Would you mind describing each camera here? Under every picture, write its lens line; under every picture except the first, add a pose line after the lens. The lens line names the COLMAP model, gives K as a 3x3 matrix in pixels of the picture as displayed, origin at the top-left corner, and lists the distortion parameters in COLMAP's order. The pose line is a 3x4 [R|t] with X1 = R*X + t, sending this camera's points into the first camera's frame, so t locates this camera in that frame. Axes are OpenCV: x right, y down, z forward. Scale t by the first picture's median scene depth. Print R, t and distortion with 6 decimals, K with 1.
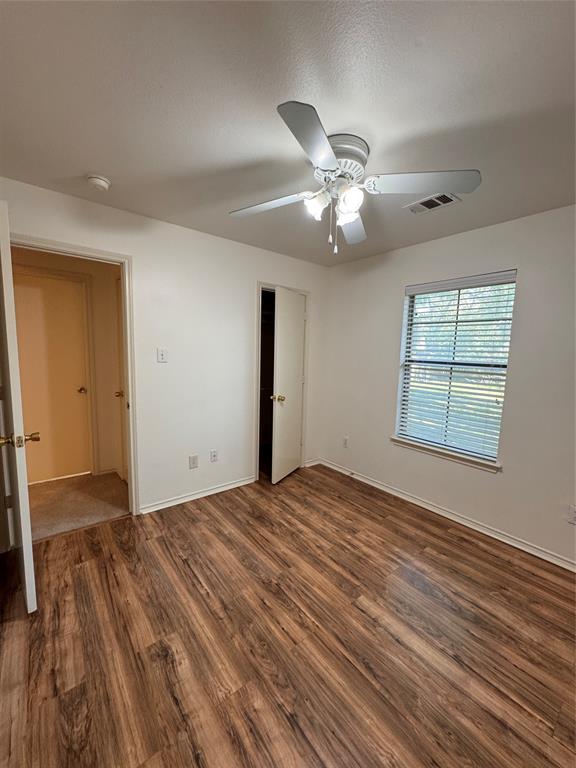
lens RADIAL K [[309.2, 0, 287.7], [0, 309.2, 357.5], [0, 0, 1]] dist [0.000675, 0.000183]
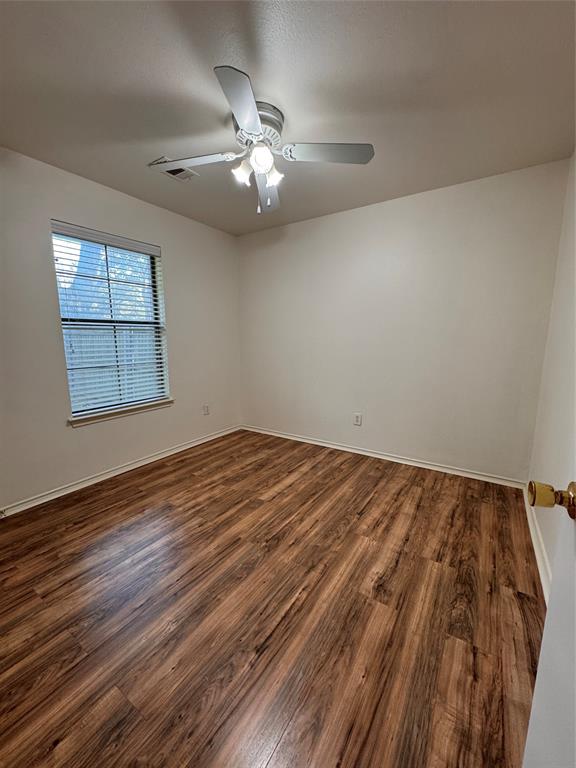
lens RADIAL K [[307.4, 0, 288.0], [0, 307.4, 384.0], [0, 0, 1]] dist [-0.000122, 0.000274]
pose [[-0.306031, -0.177487, 0.935331, -0.914077], [0.015588, 0.981402, 0.191330, 0.054088], [-0.951894, 0.073133, -0.297573, 1.231571]]
